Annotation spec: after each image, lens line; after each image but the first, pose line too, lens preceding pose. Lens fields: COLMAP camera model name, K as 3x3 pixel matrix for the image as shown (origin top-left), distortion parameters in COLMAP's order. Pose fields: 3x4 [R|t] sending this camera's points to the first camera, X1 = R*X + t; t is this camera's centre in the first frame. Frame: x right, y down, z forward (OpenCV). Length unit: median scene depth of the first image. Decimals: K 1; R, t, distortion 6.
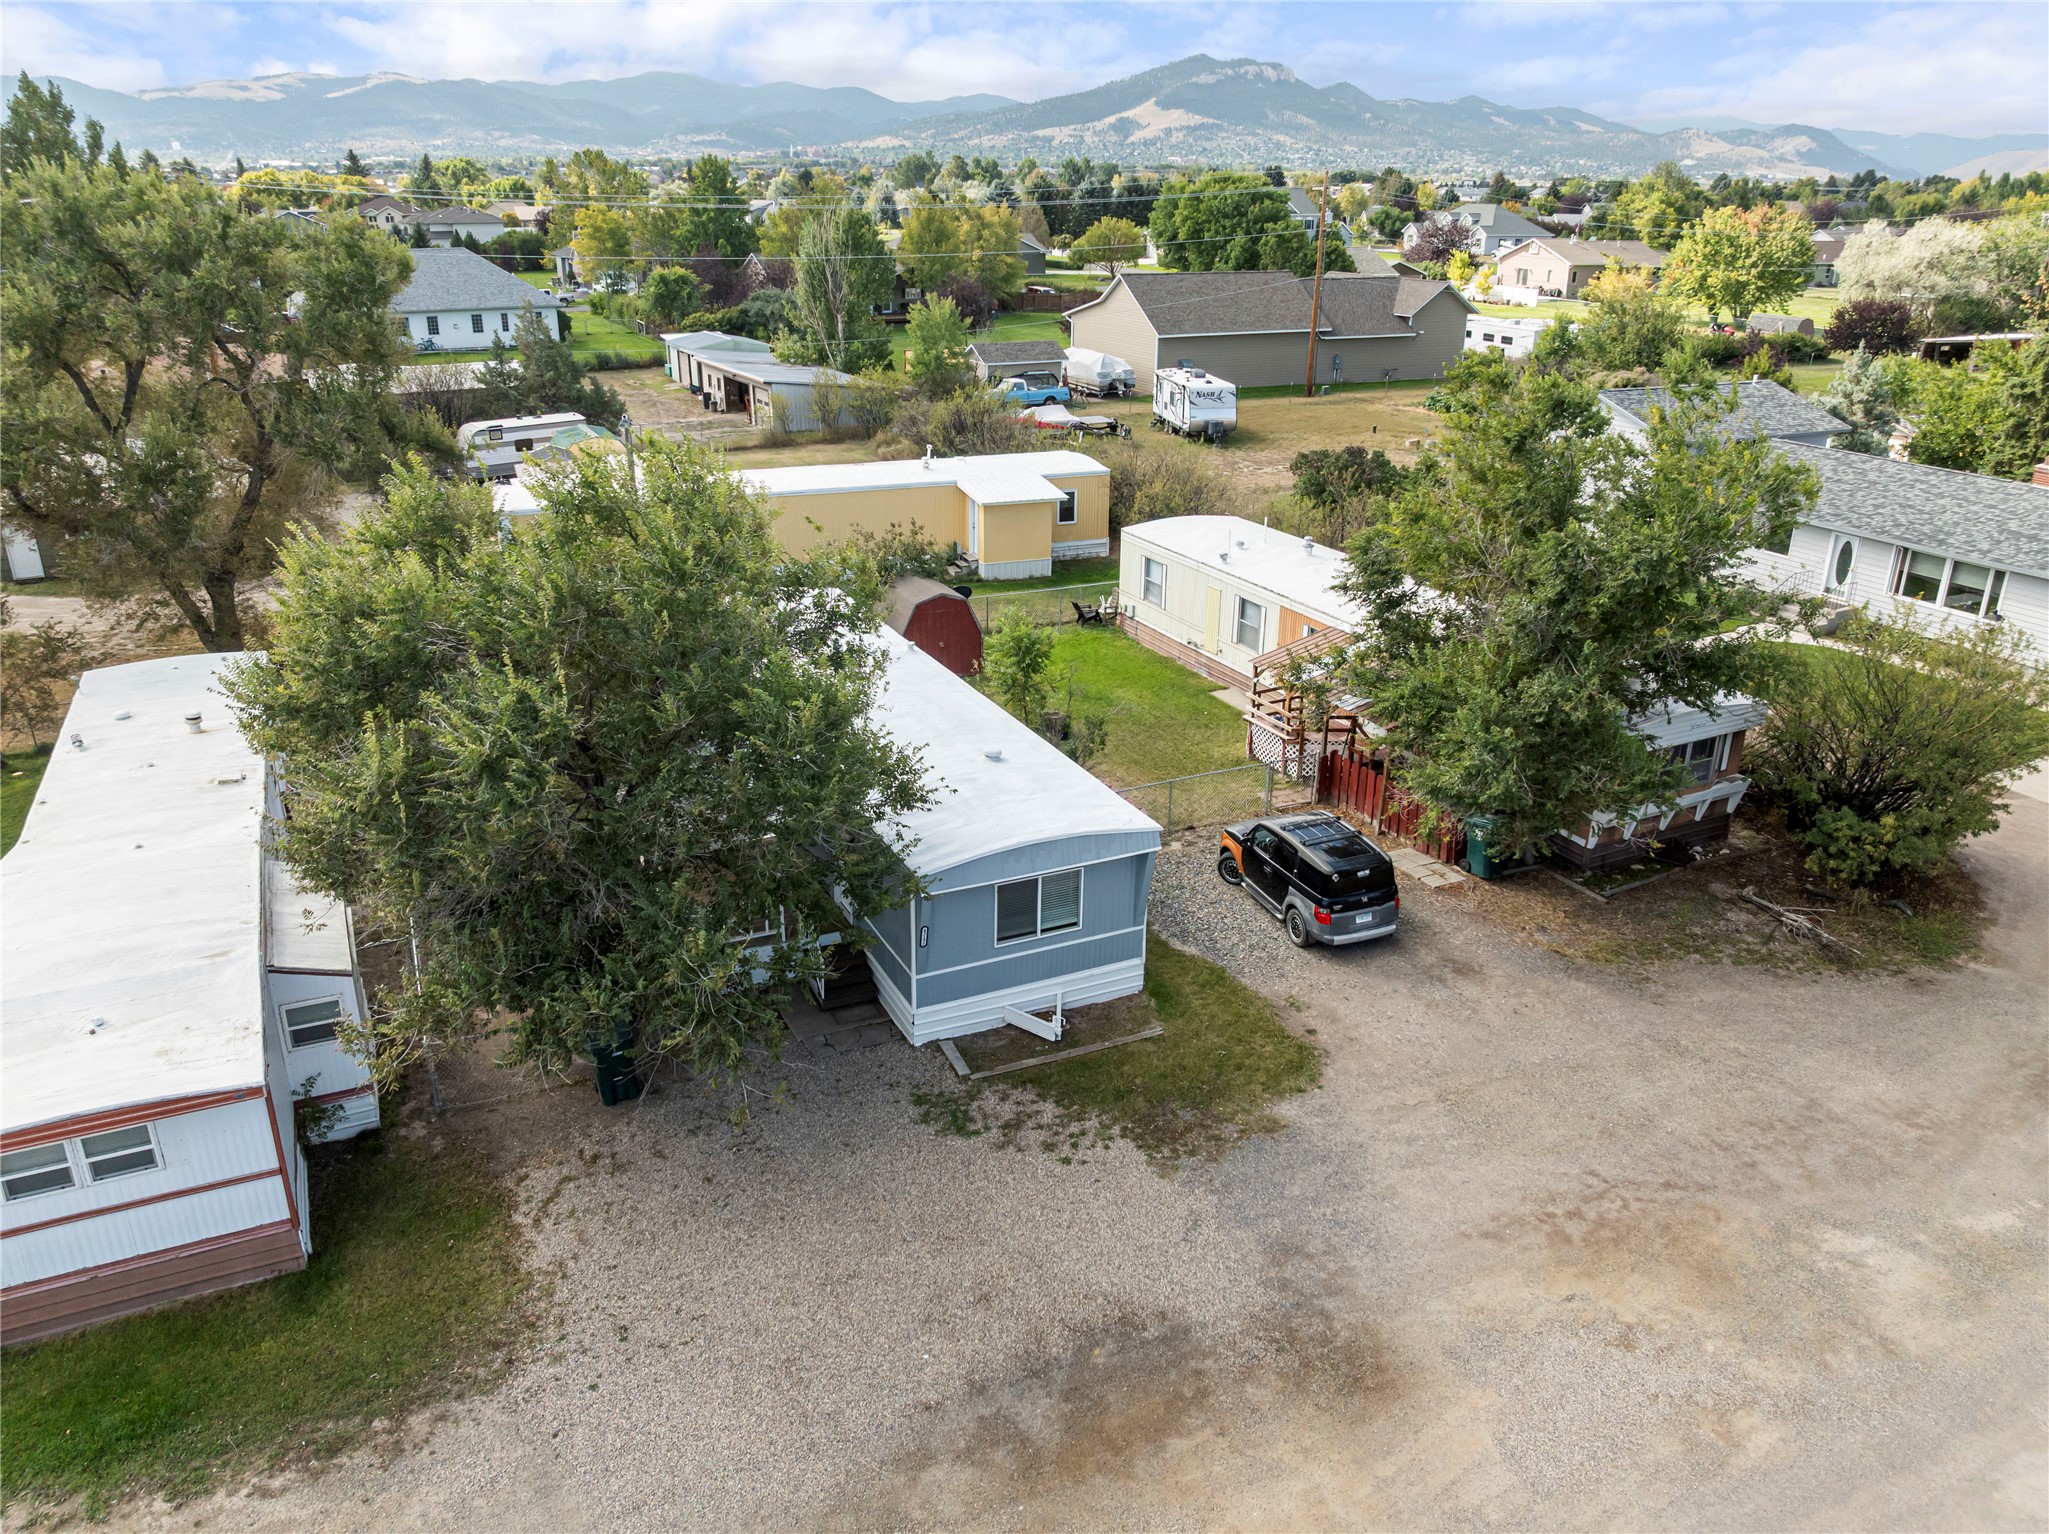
lens RADIAL K [[1440.3, 0, 1024.5], [0, 1440.3, 767.0], [0, 0, 1]] dist [-0.029977, 0.007111]
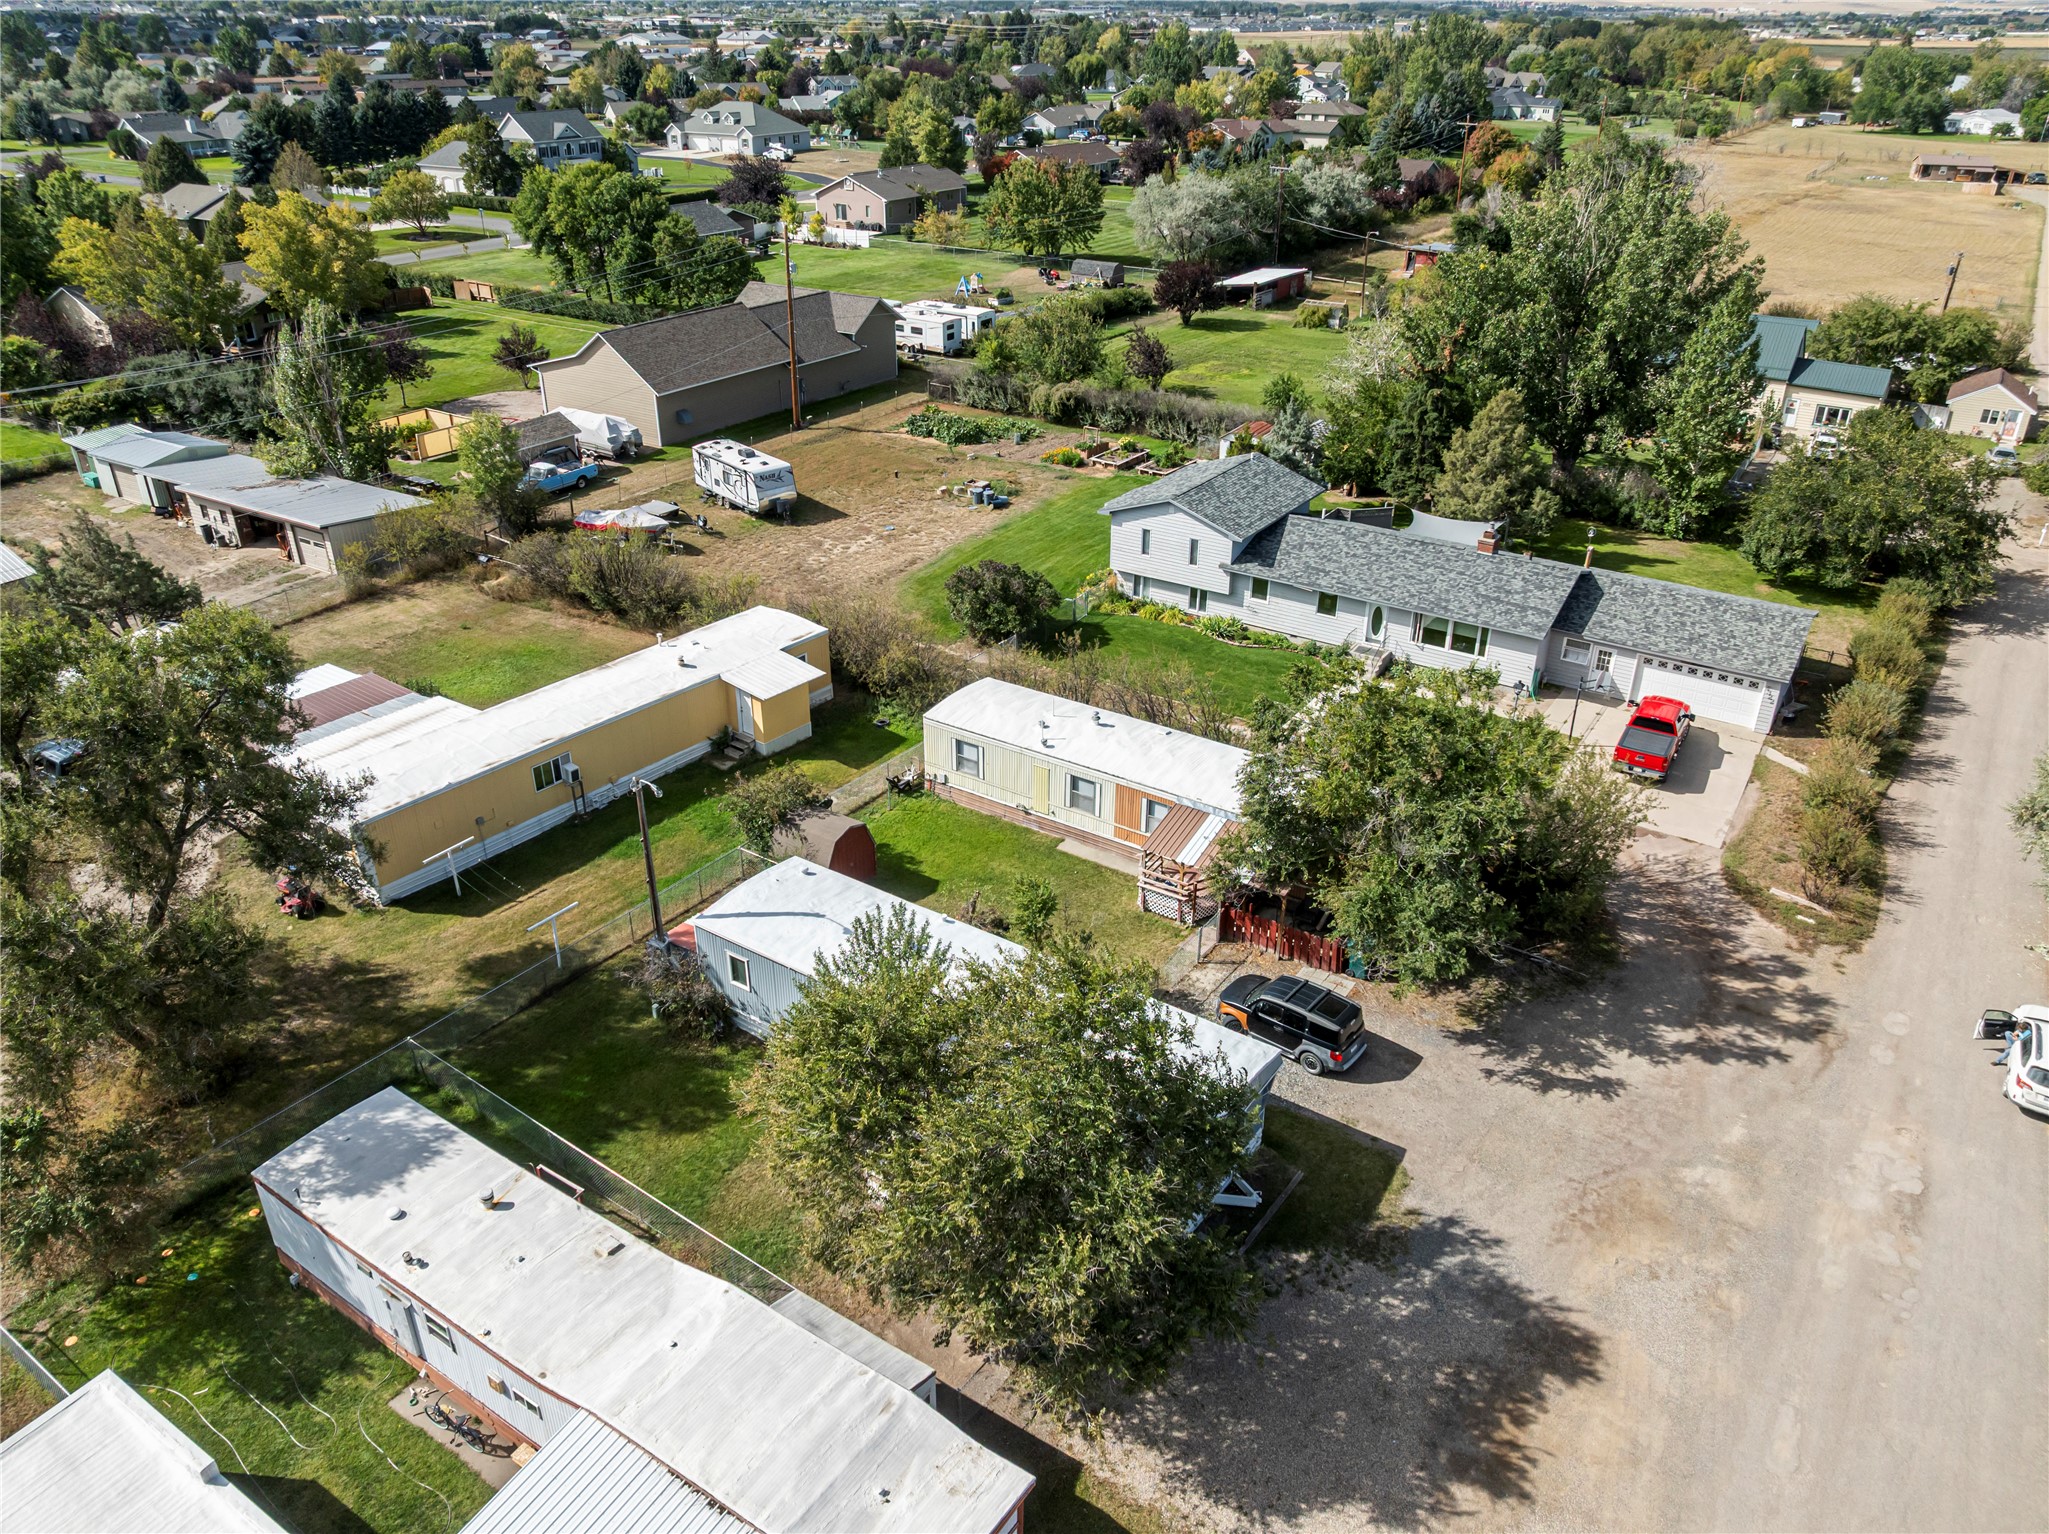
lens RADIAL K [[1447.2, 0, 1015.2], [0, 1447.2, 768.5], [0, 0, 1]] dist [-0.048559, 0.024637]
pose [[0.871675, -0.237059, 0.428935, -0.714936], [0.193104, 0.970558, 0.143974, -0.507247], [-0.450436, -0.042669, 0.891788, -0.226109]]
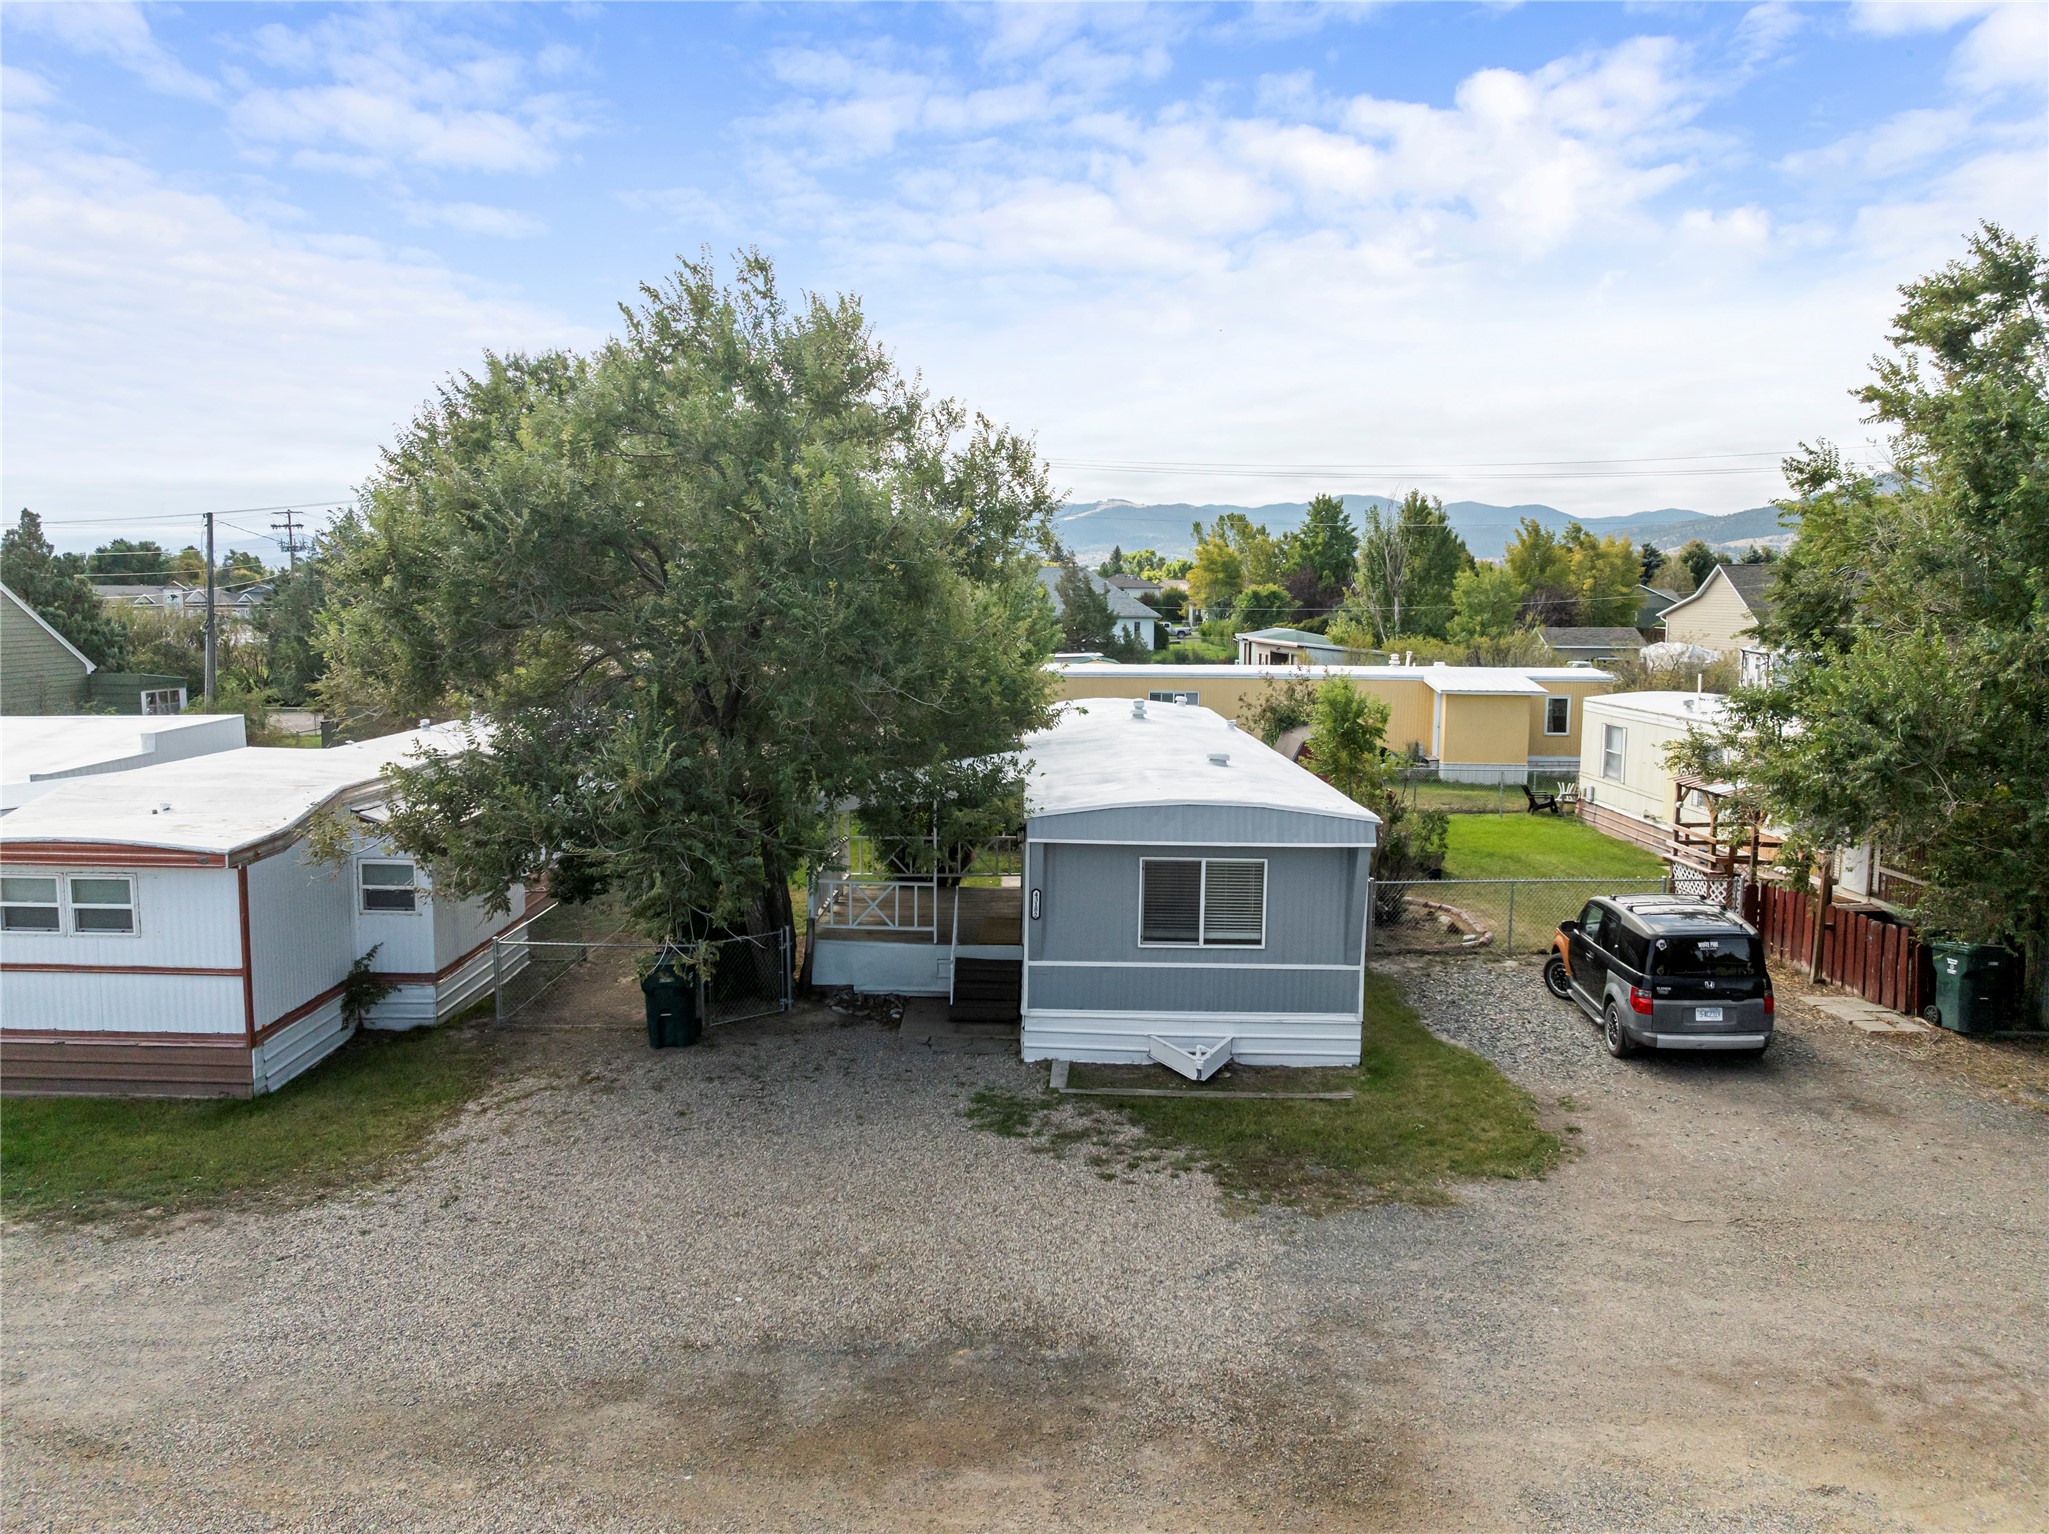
lens RADIAL K [[1440.3, 0, 1024.5], [0, 1440.3, 767.0], [0, 0, 1]] dist [-0.029977, 0.007111]
pose [[0.902233, 0.051079, -0.428213, 0.235577], [-0.161927, 0.960430, -0.226613, 0.204955], [0.399693, 0.273797, 0.874803, 0.257259]]
